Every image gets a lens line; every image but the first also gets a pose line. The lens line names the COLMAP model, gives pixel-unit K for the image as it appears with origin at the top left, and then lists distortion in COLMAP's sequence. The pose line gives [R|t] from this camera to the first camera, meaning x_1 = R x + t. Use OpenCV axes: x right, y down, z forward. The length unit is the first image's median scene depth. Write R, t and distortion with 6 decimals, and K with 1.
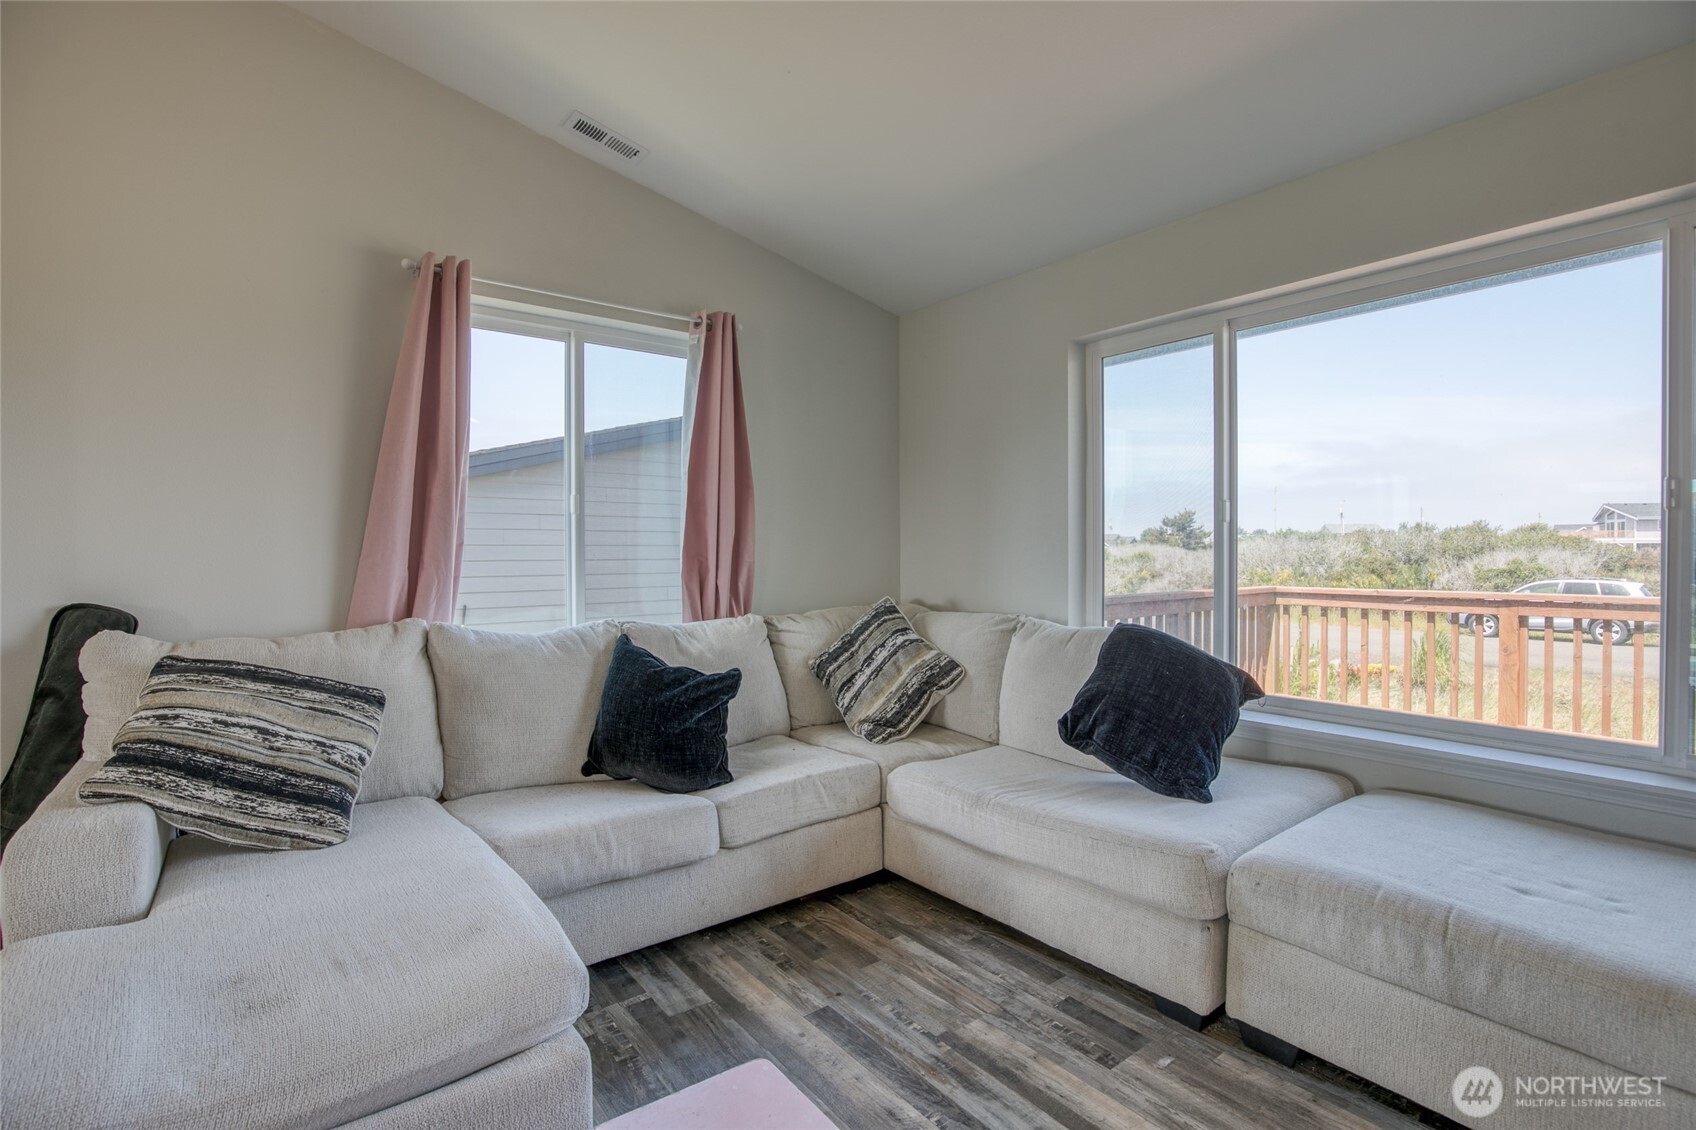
lens RADIAL K [[810.3, 0, 876.6], [0, 810.3, 548.8], [0, 0, 1]] dist [-0.032054, 0.004696]
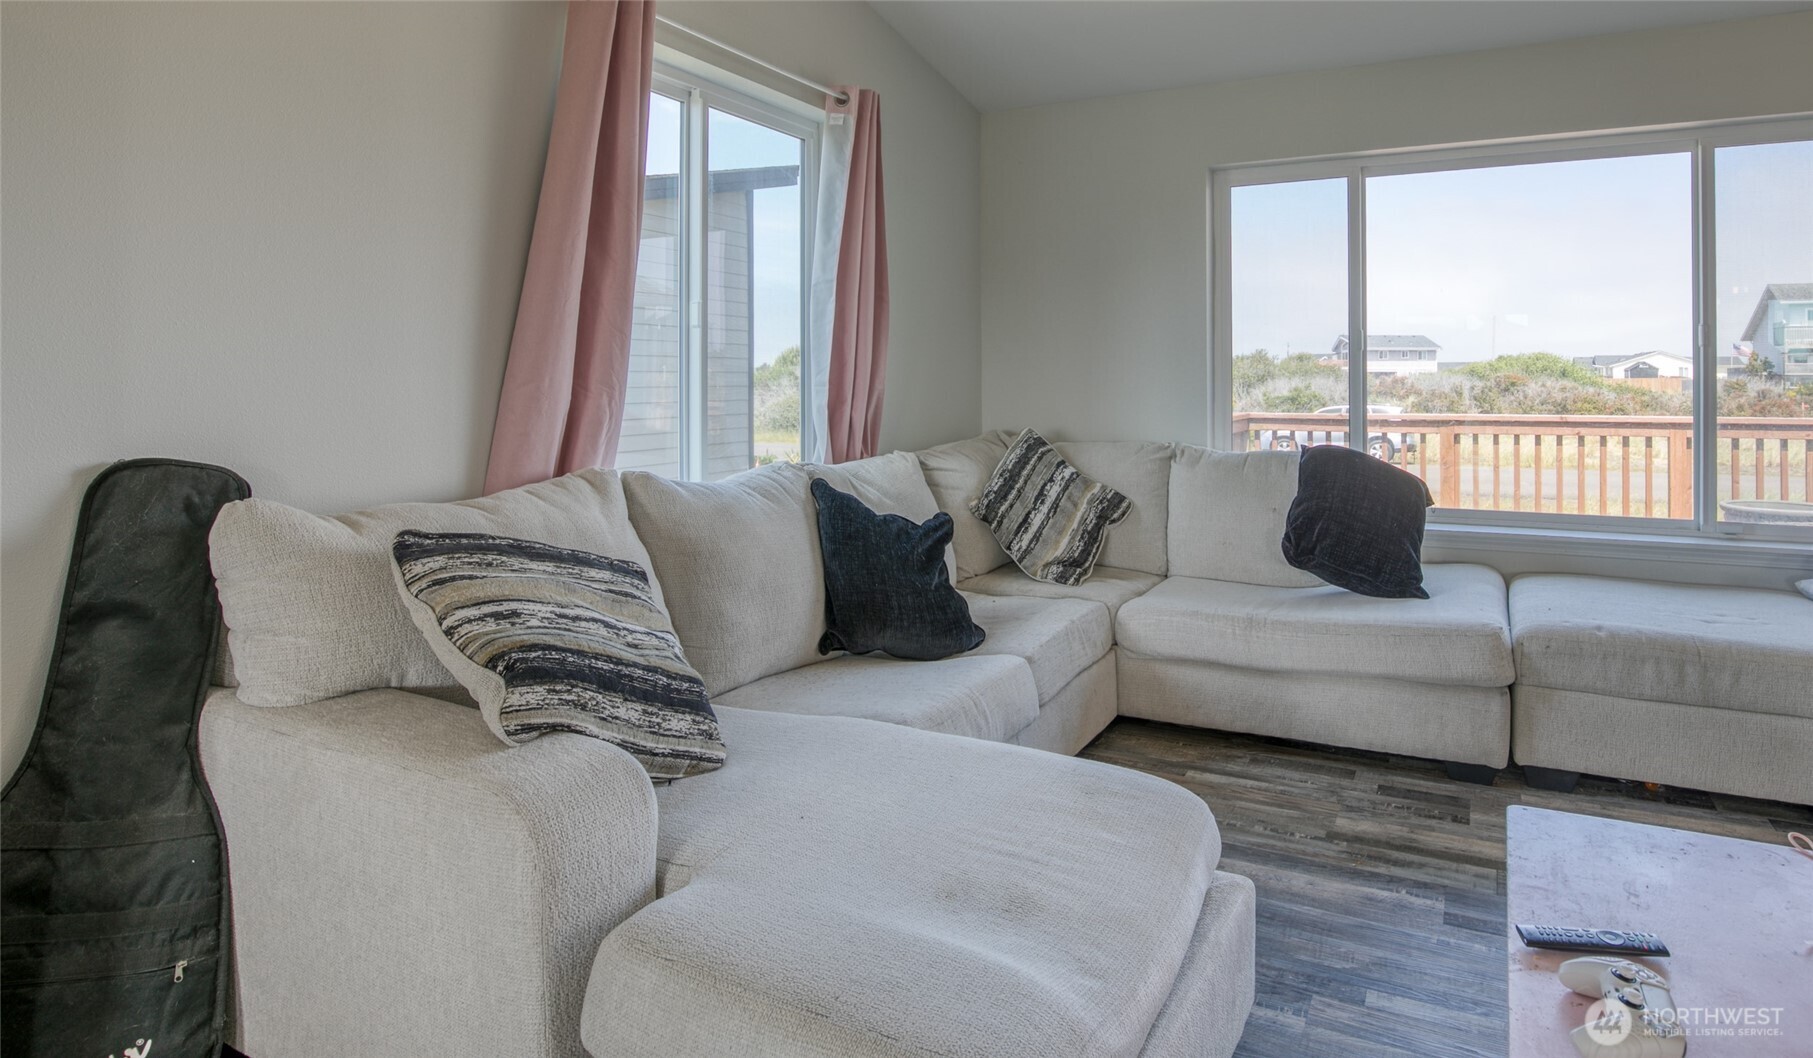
lens RADIAL K [[1128.1, 0, 708.6], [0, 1128.1, 361.1], [0, 0, 1]] dist [-0.032875, -0.003443]
pose [[0.894735, 0.008915, 0.446508, -1.130559], [-0.002178, 0.999876, -0.015601, 0.007475], [-0.446591, 0.012986, 0.894644, 0.045549]]
